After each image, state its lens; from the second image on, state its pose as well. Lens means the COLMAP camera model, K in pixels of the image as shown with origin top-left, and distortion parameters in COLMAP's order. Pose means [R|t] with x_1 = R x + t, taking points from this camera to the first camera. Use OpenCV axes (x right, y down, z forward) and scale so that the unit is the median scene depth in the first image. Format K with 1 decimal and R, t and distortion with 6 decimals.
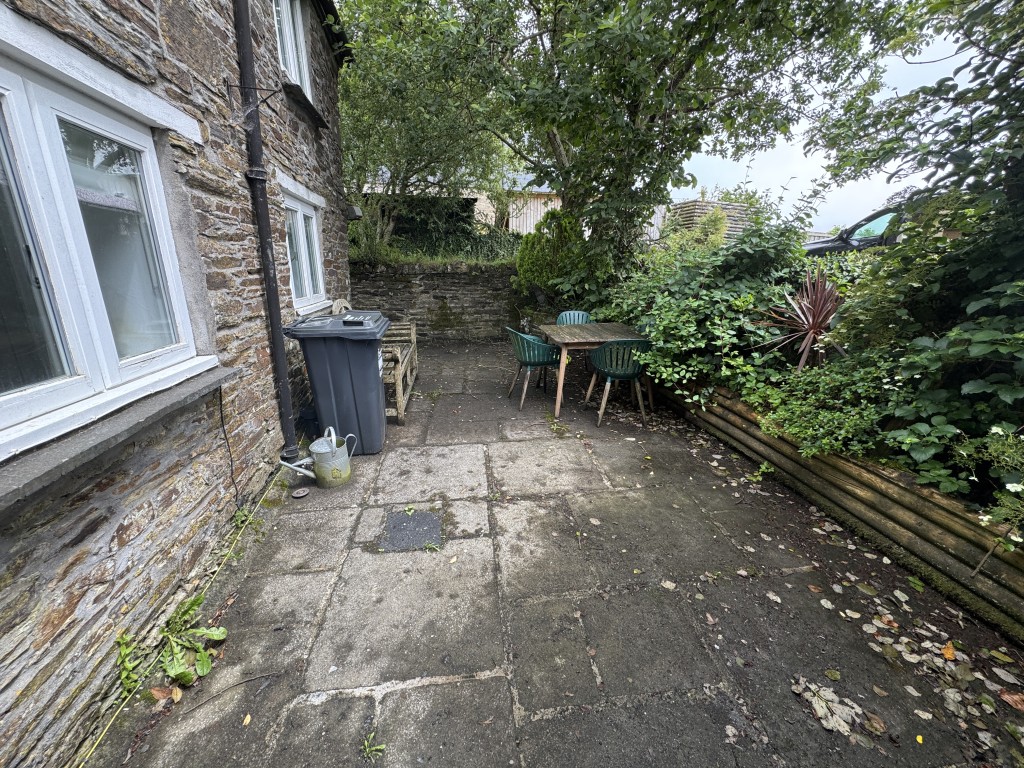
lens RADIAL K [[412.4, 0, 514.0], [0, 412.4, 385.0], [0, 0, 1]] dist [-0.001160, 0.000128]
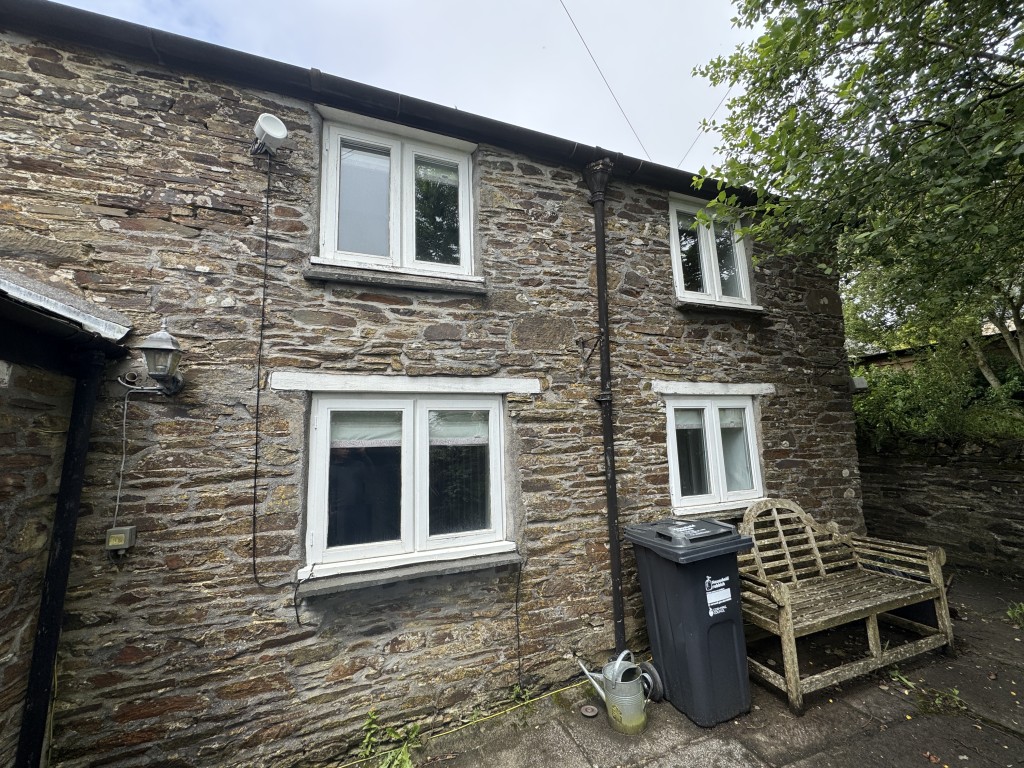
lens RADIAL K [[412.4, 0, 514.8], [0, 412.4, 380.2], [0, 0, 1]] dist [-0.001160, 0.000128]
pose [[0.179966, -0.153957, -0.971550, 0.766978], [-0.233366, 0.952797, -0.194213, -0.373153], [0.955590, 0.261678, 0.135543, 0.820760]]
